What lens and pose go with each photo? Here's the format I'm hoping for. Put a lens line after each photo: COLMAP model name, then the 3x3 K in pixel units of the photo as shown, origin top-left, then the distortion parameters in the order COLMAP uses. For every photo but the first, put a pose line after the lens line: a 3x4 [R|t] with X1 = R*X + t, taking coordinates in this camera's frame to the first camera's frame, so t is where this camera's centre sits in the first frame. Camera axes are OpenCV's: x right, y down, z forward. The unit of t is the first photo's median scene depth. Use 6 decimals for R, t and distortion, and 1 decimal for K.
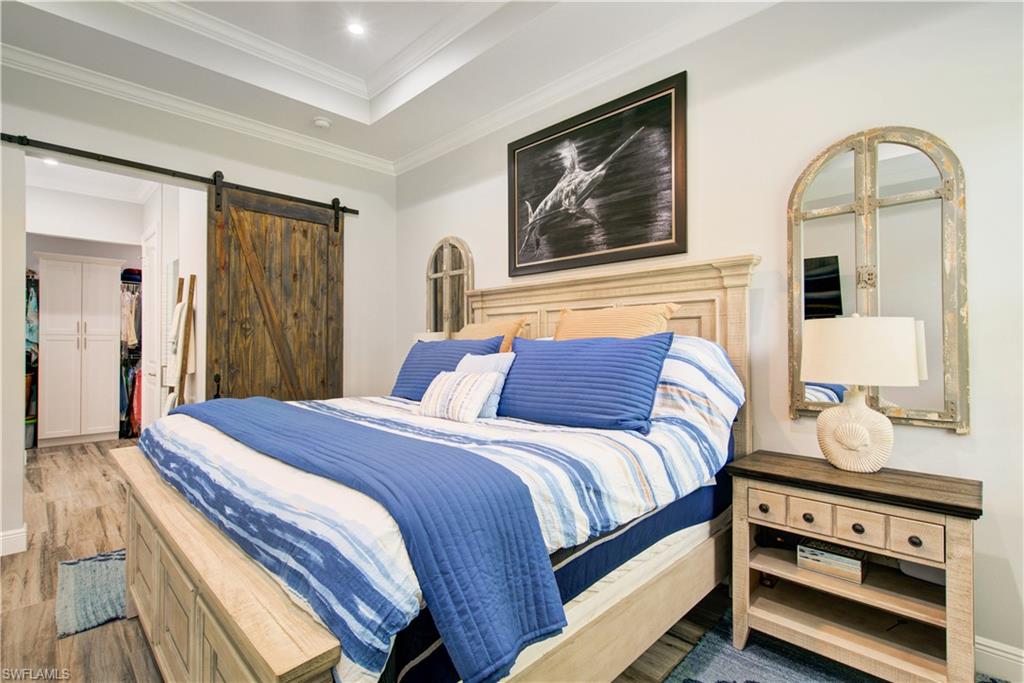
lens RADIAL K [[475.4, 0, 530.2], [0, 475.4, 334.8], [0, 0, 1]] dist [0.003798, -0.001913]
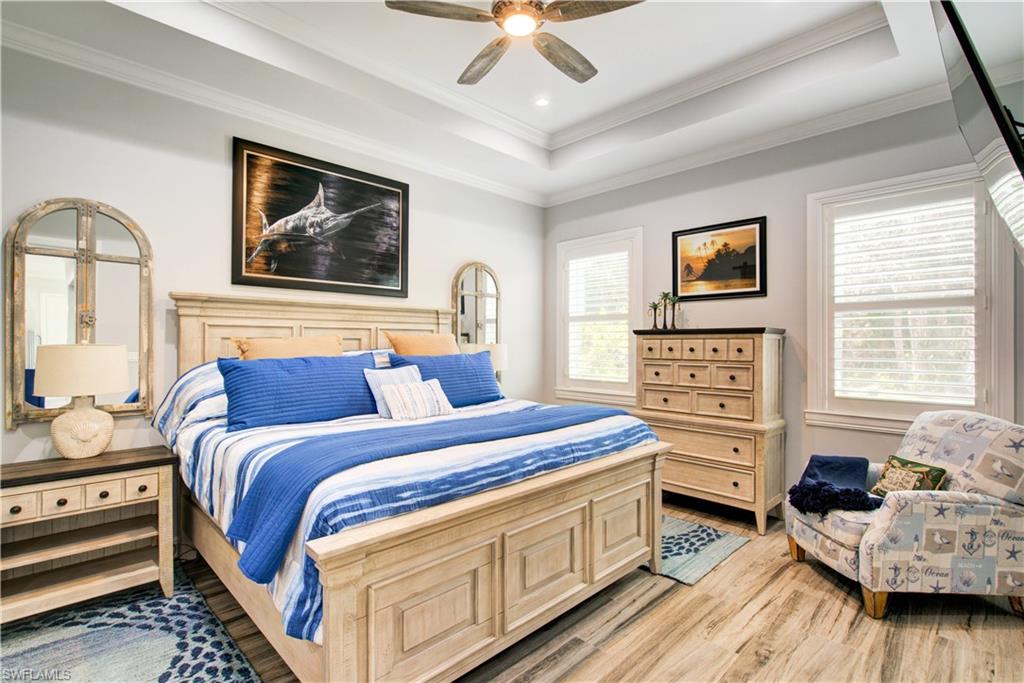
lens RADIAL K [[475.4, 0, 531.0], [0, 475.4, 344.2], [0, 0, 1]] dist [0.003798, -0.001913]
pose [[0.017783, 0.008142, 0.999809, -1.031325], [-0.015035, 0.999856, -0.007875, -0.009608], [-0.999729, -0.014892, 0.017903, 0.456002]]
